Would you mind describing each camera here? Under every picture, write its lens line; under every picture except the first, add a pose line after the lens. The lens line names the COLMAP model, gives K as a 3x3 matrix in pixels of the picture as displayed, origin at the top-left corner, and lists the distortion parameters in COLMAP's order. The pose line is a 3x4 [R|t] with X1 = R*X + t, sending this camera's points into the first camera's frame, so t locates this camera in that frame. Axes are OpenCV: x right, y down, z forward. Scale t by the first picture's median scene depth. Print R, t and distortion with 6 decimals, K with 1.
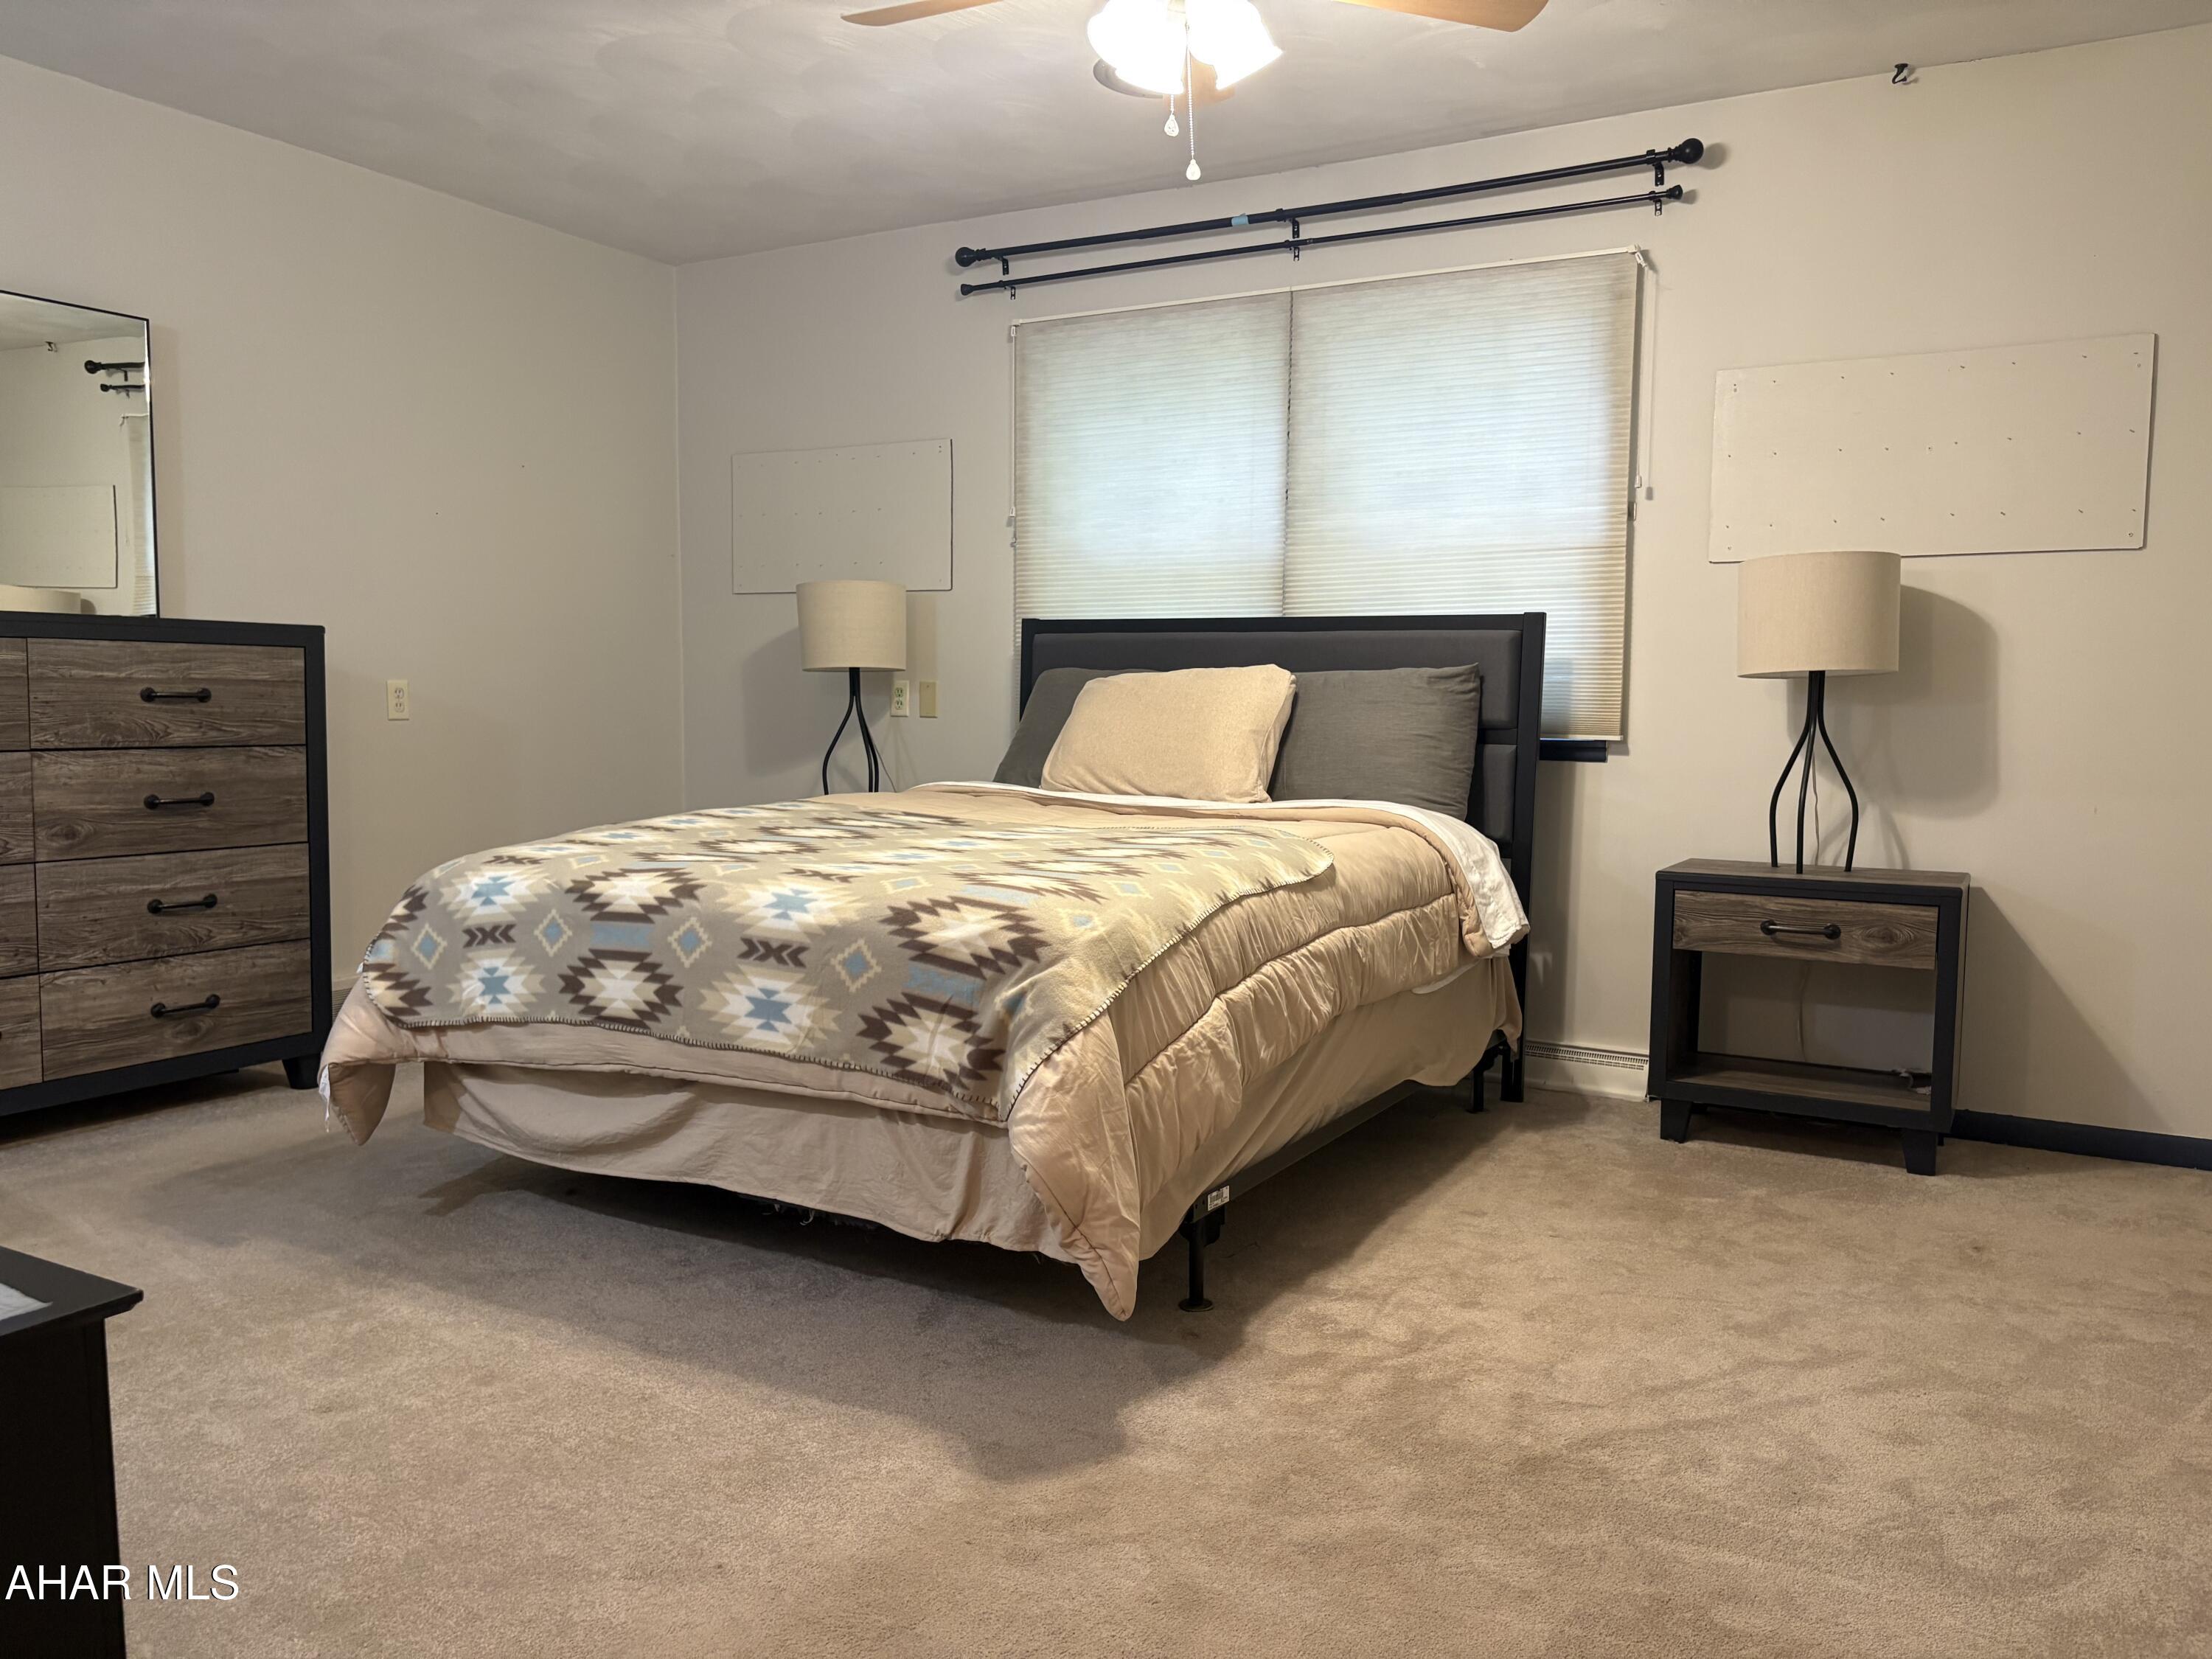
lens RADIAL K [[1653.1, 0, 1093.8], [0, 1653.1, 824.7], [0, 0, 1]] dist [0.033556, -0.037842]
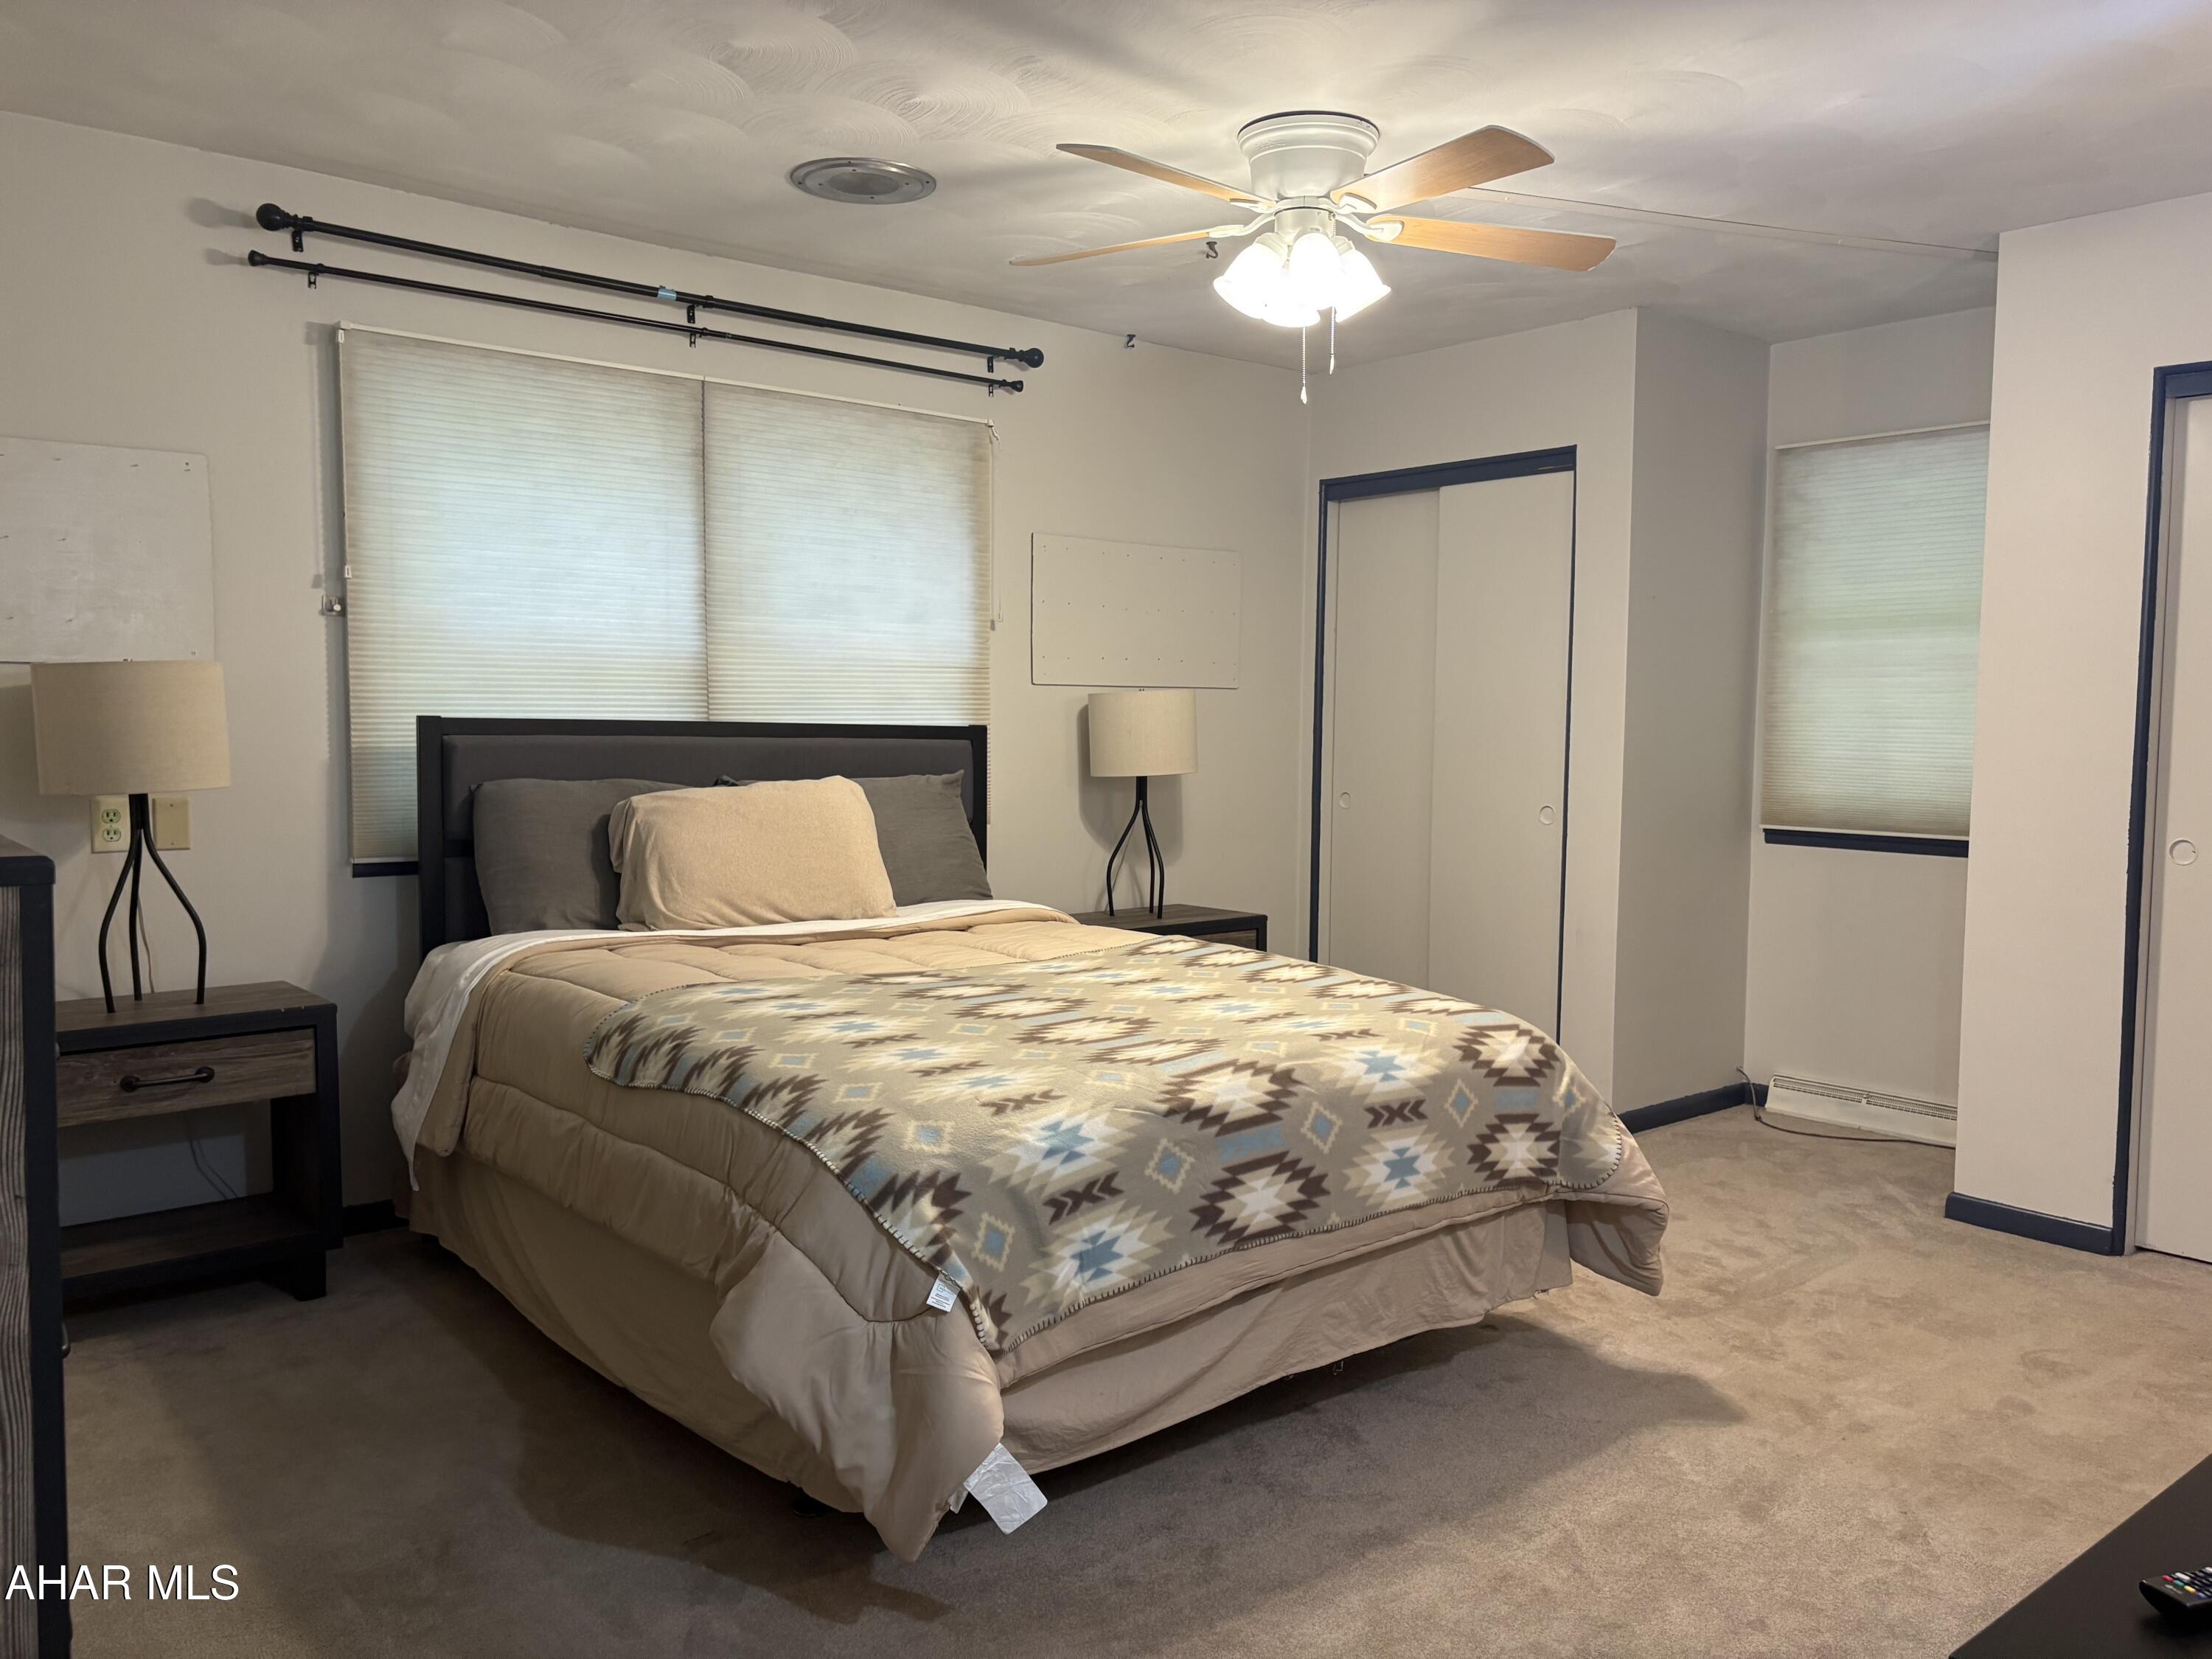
lens RADIAL K [[1653.1, 0, 1084.0], [0, 1653.1, 824.0], [0, 0, 1]] dist [0.033556, -0.037842]
pose [[0.365705, -0.069633, 0.928122, -1.148604], [0.064939, 0.996676, 0.049189, -0.159842], [-0.928462, 0.042282, 0.369012, 0.730883]]
